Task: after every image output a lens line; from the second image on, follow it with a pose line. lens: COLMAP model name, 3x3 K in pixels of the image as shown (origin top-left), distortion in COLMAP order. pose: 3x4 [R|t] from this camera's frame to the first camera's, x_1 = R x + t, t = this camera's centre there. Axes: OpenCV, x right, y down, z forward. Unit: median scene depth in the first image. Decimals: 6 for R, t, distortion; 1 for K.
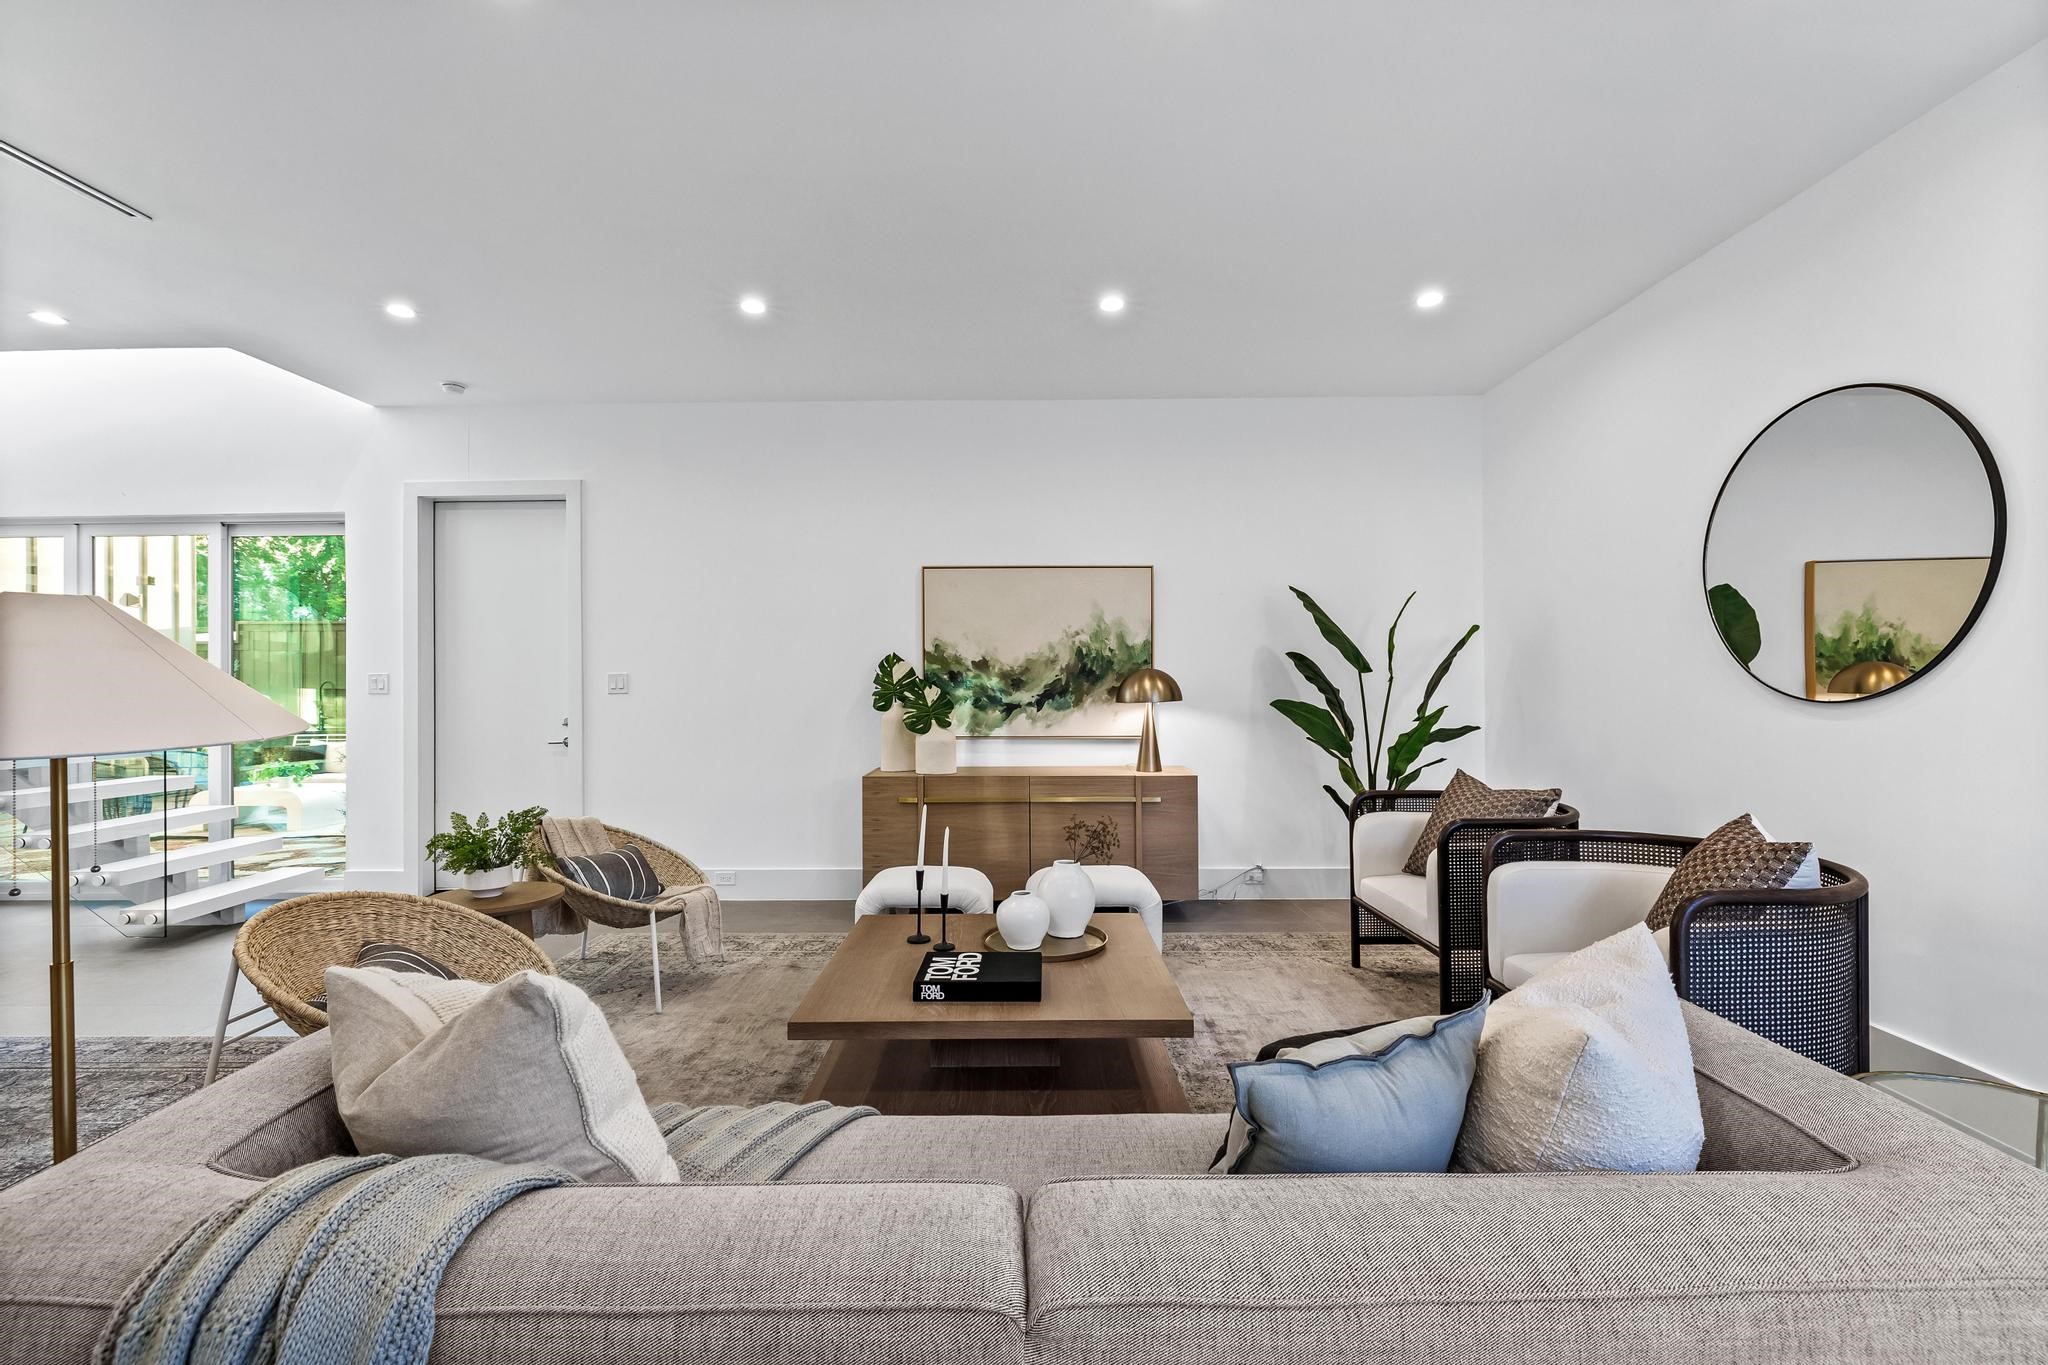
lens RADIAL K [[866.7, 0, 1016.3], [0, 866.7, 679.4], [0, 0, 1]] dist [0.003066, -0.000421]
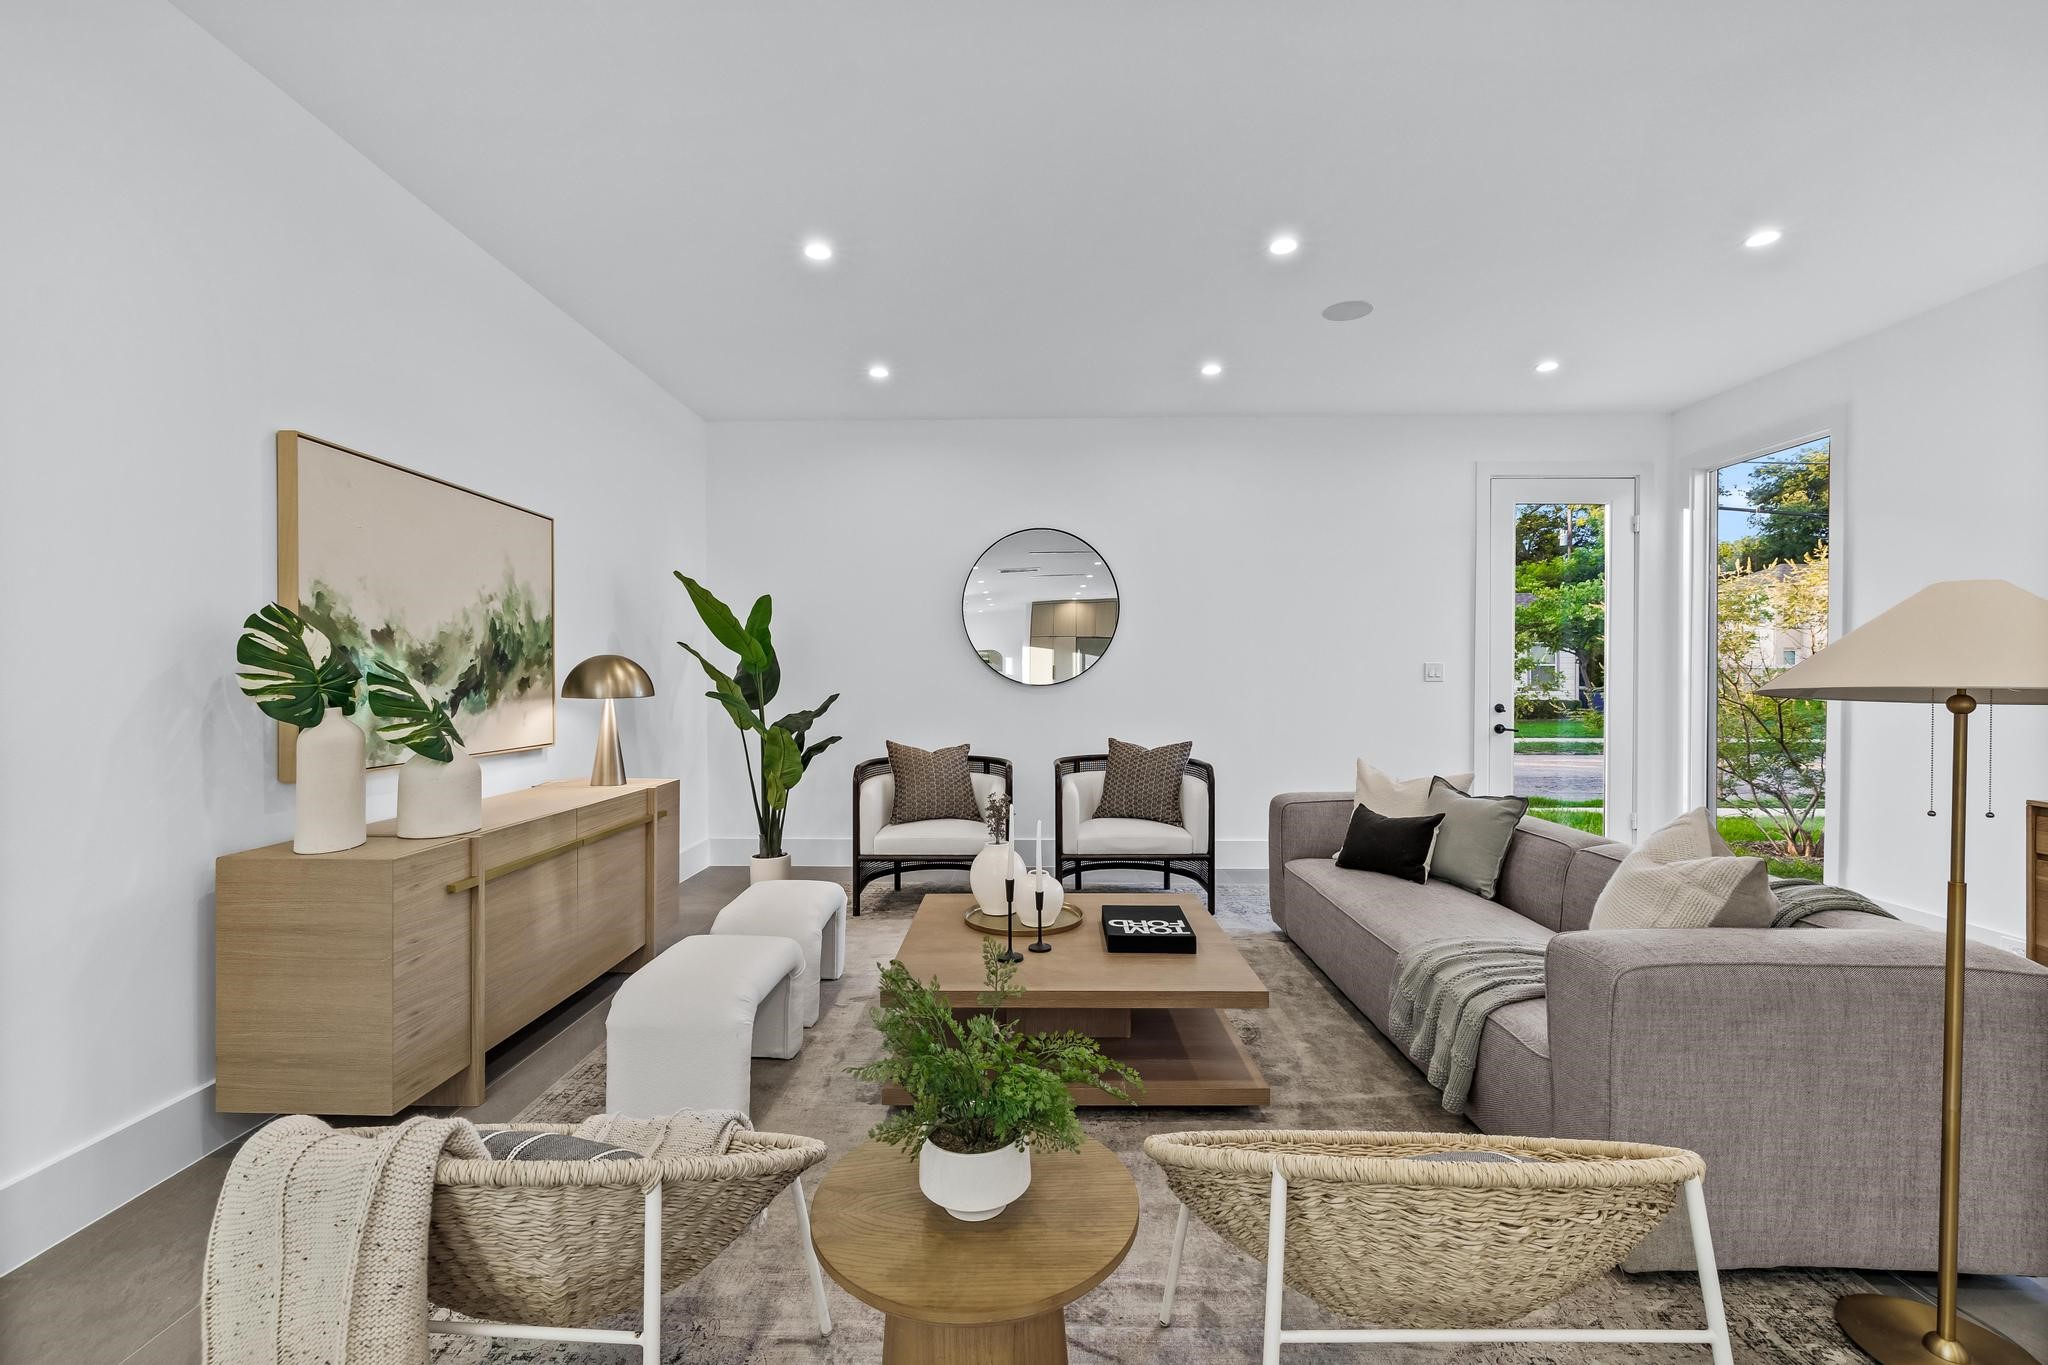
lens RADIAL K [[866.7, 0, 1020.0], [0, 866.7, 682.0], [0, 0, 1]] dist [0.003066, -0.000421]
pose [[-0.001514, -0.000086, 0.999999, -0.599520], [-0.005133, 0.999987, 0.000078, 0.009512], [-0.999986, -0.005133, -0.001514, 0.593046]]
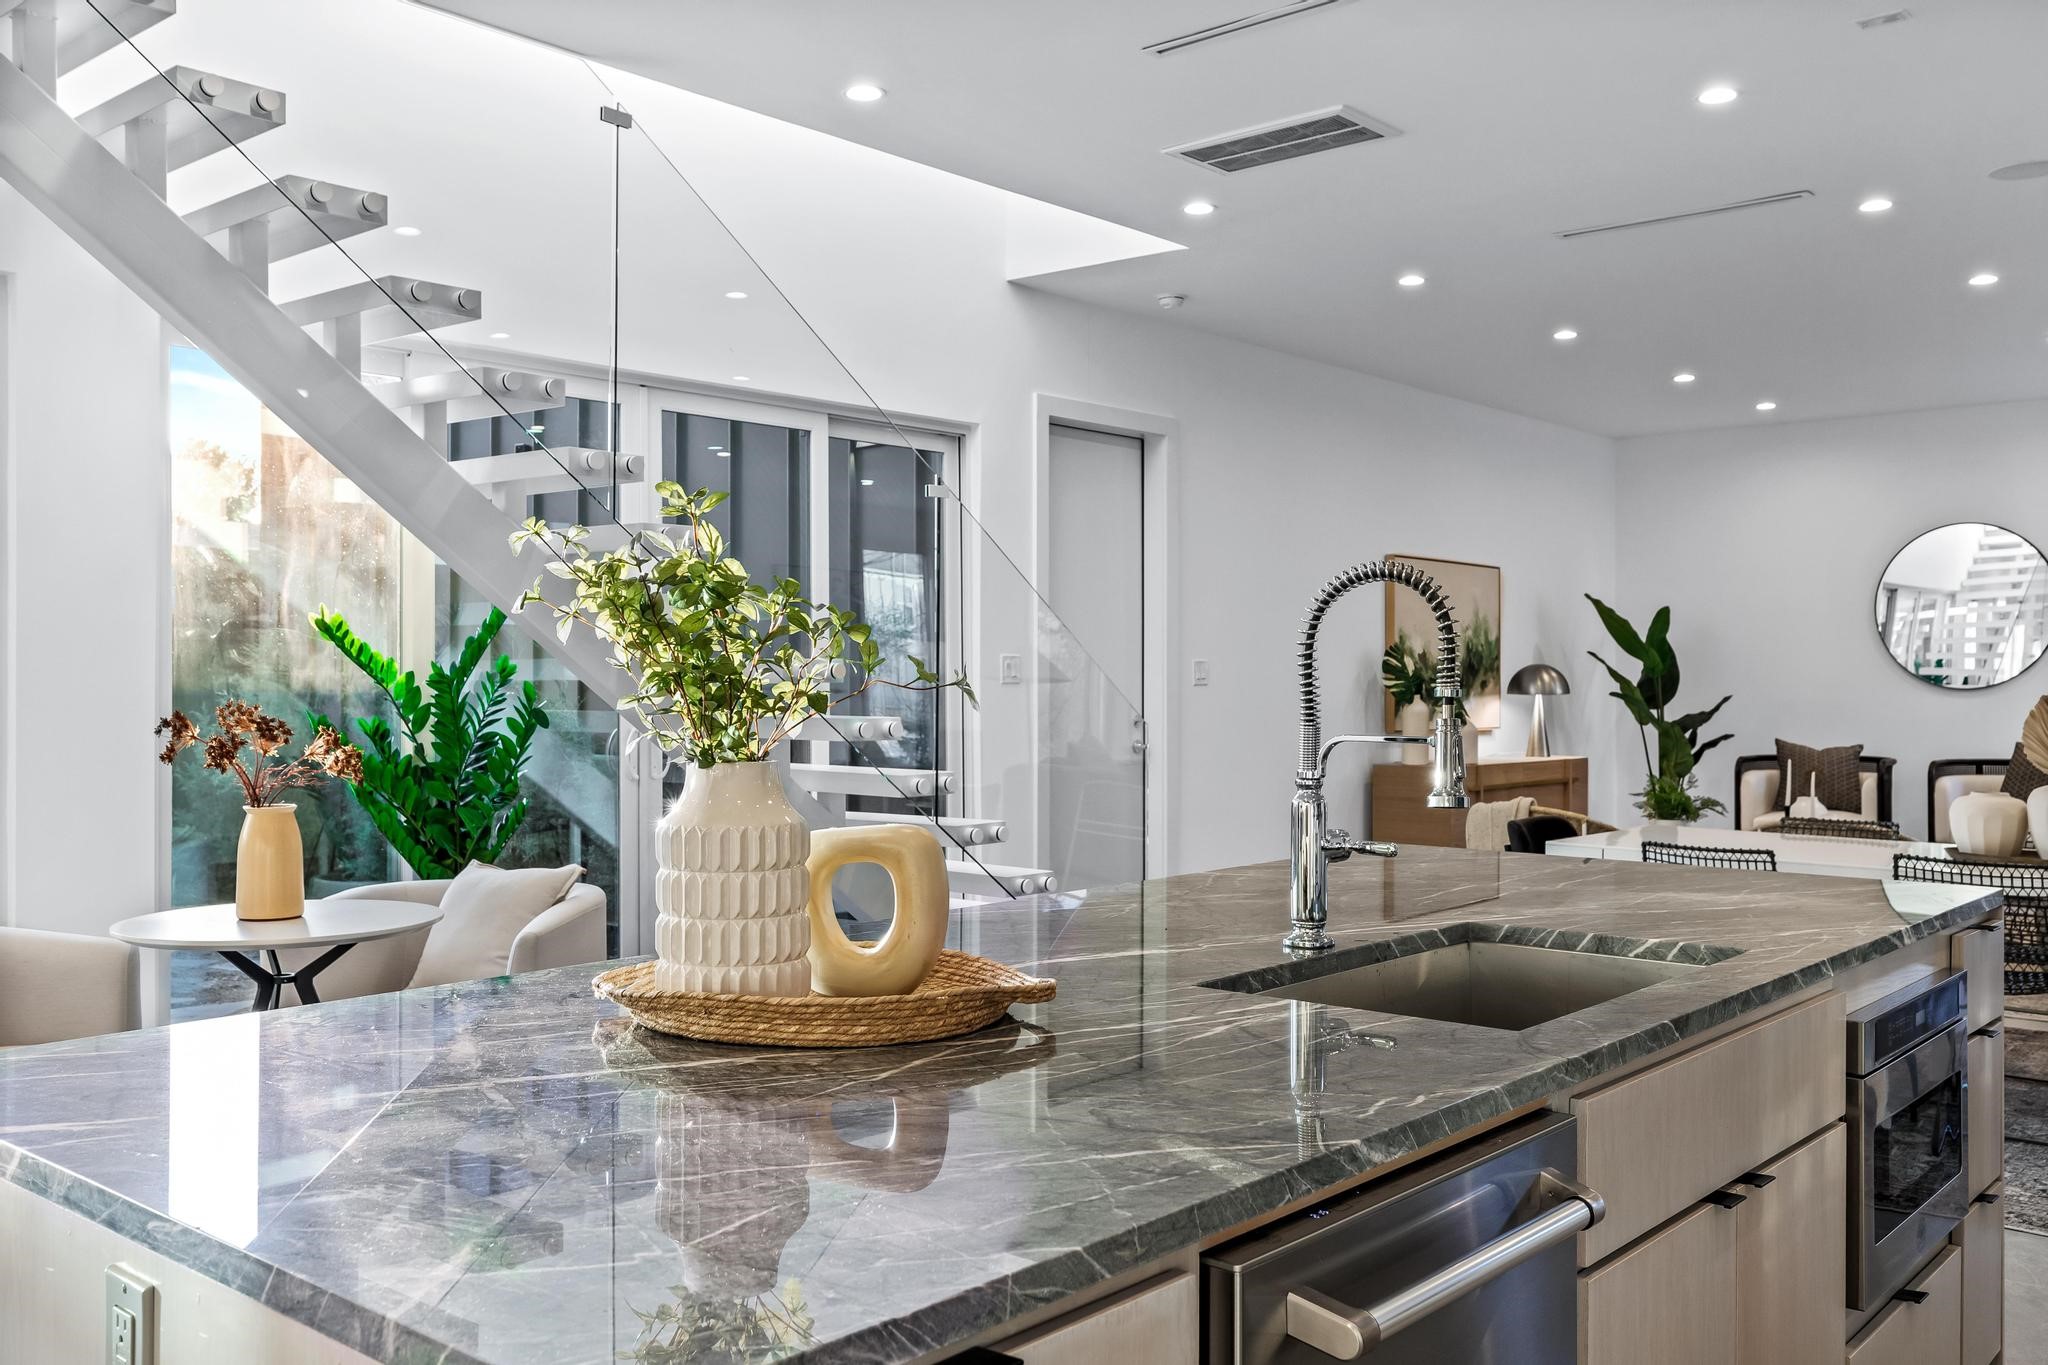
lens RADIAL K [[1754.8, 0, 1006.4], [0, 1754.8, 674.0], [0, 0, 1]] dist [-0.004644, 0.023398]
pose [[0.645566, 0.010859, 0.763627, -1.871684], [-0.008974, 0.999938, -0.006633, 0.019325], [-0.763652, -0.002570, 0.645623, 0.074023]]
